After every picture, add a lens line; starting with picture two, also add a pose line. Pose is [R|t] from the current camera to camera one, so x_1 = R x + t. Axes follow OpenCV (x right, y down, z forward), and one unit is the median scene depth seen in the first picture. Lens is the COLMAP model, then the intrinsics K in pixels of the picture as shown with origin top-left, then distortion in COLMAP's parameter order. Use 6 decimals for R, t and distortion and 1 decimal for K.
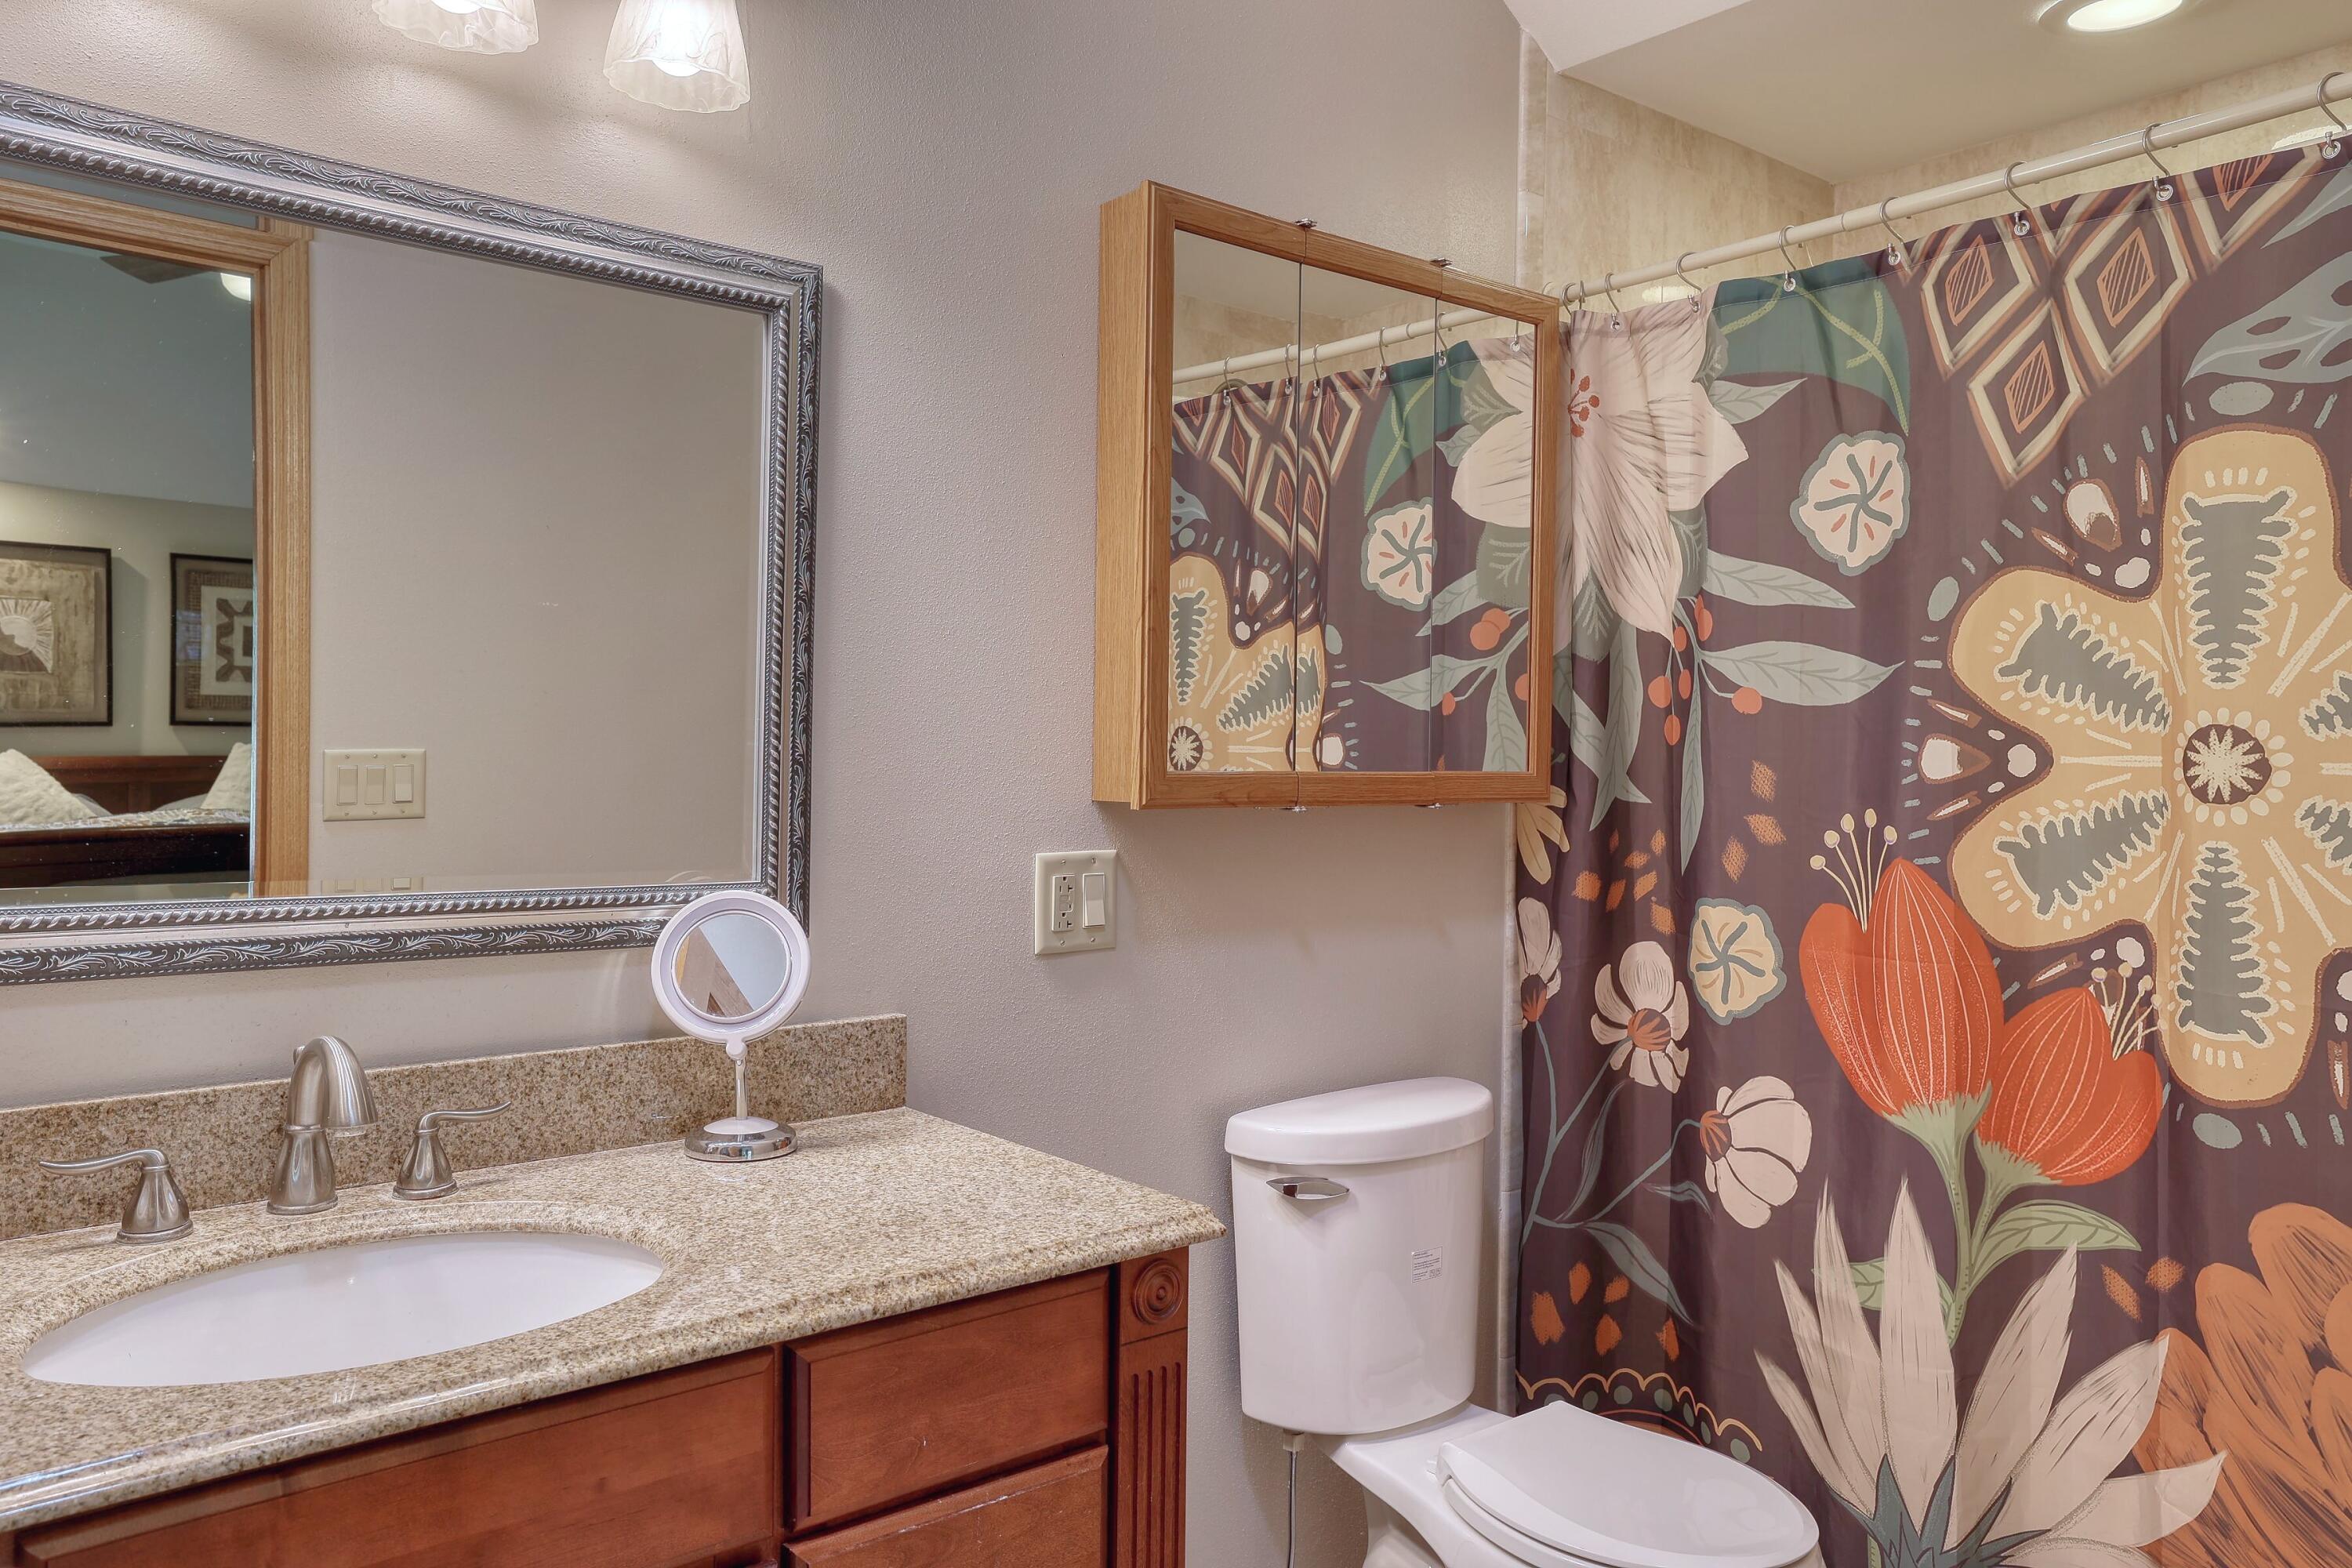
lens RADIAL K [[1659.3, 0, 1177.4], [0, 1659.3, 774.0], [0, 0, 1]] dist [0.005462, 0.000330]
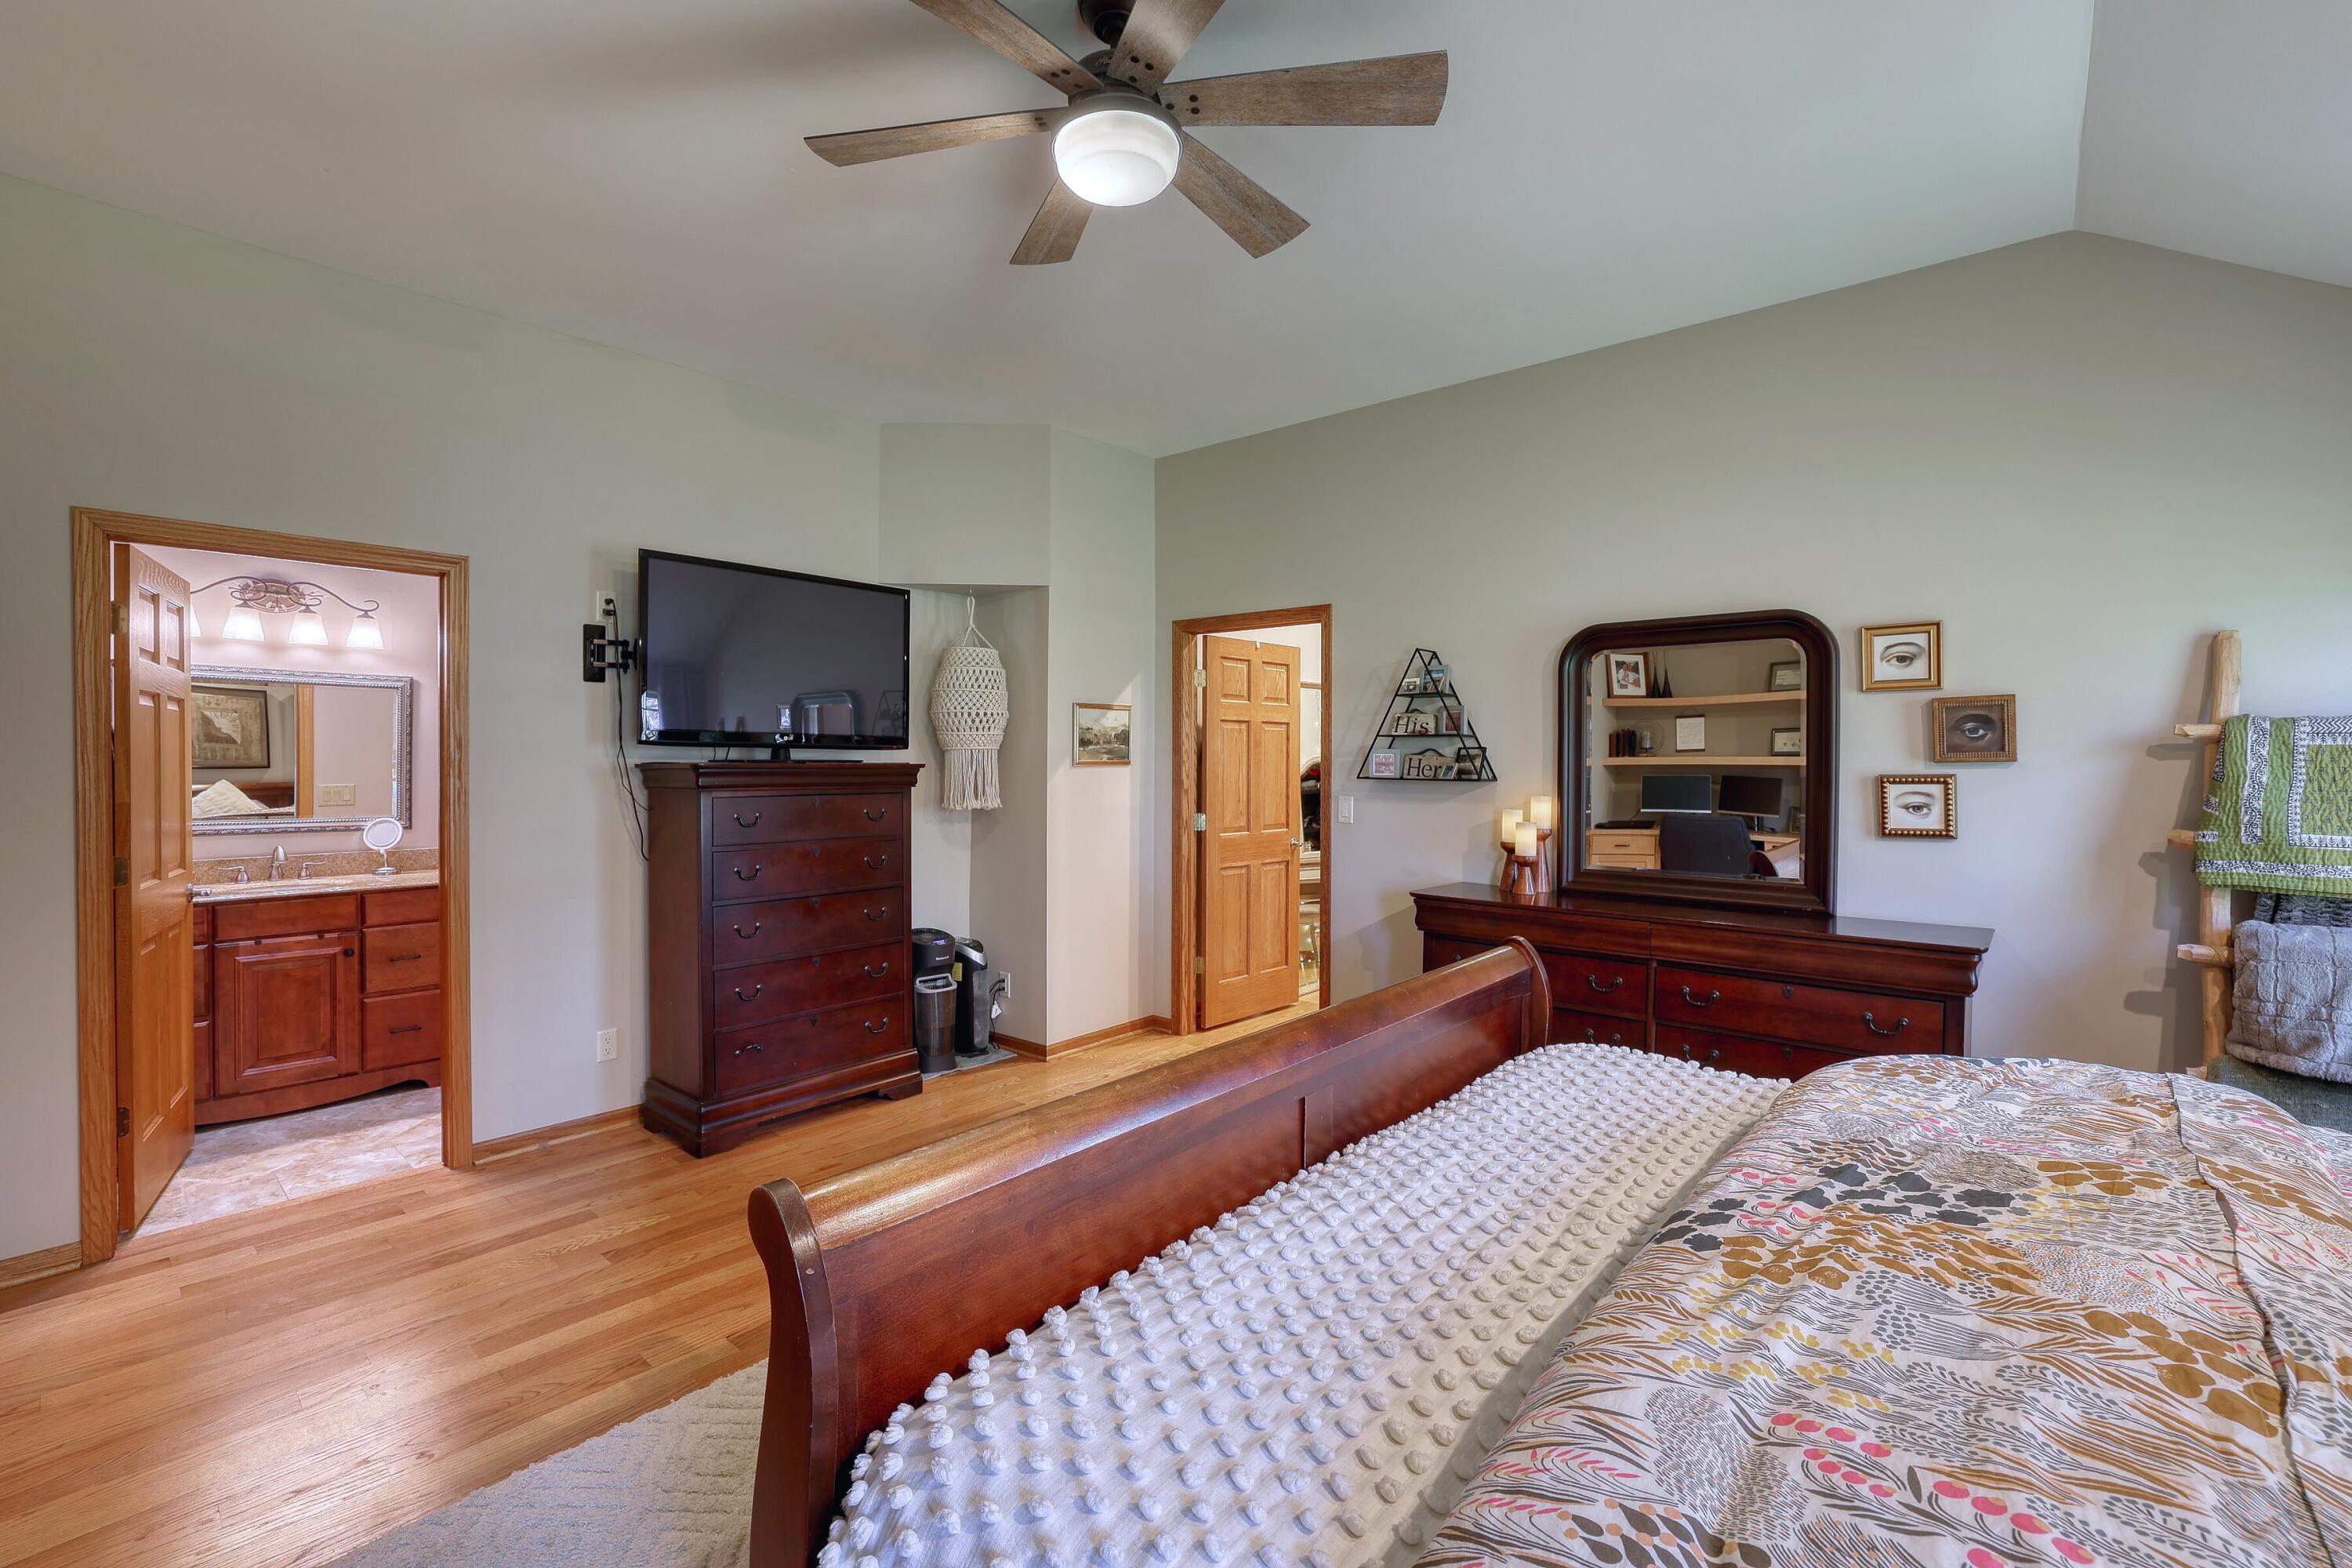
lens RADIAL K [[1028.6, 0, 1173.2], [0, 1028.6, 783.1], [0, 0, 1]] dist [-0.030788, 0.001405]
pose [[0.989378, -0.010144, 0.145014, 1.491459], [0.009584, 0.999944, 0.004559, -0.018403], [-0.145052, -0.003121, 0.989419, -2.083050]]
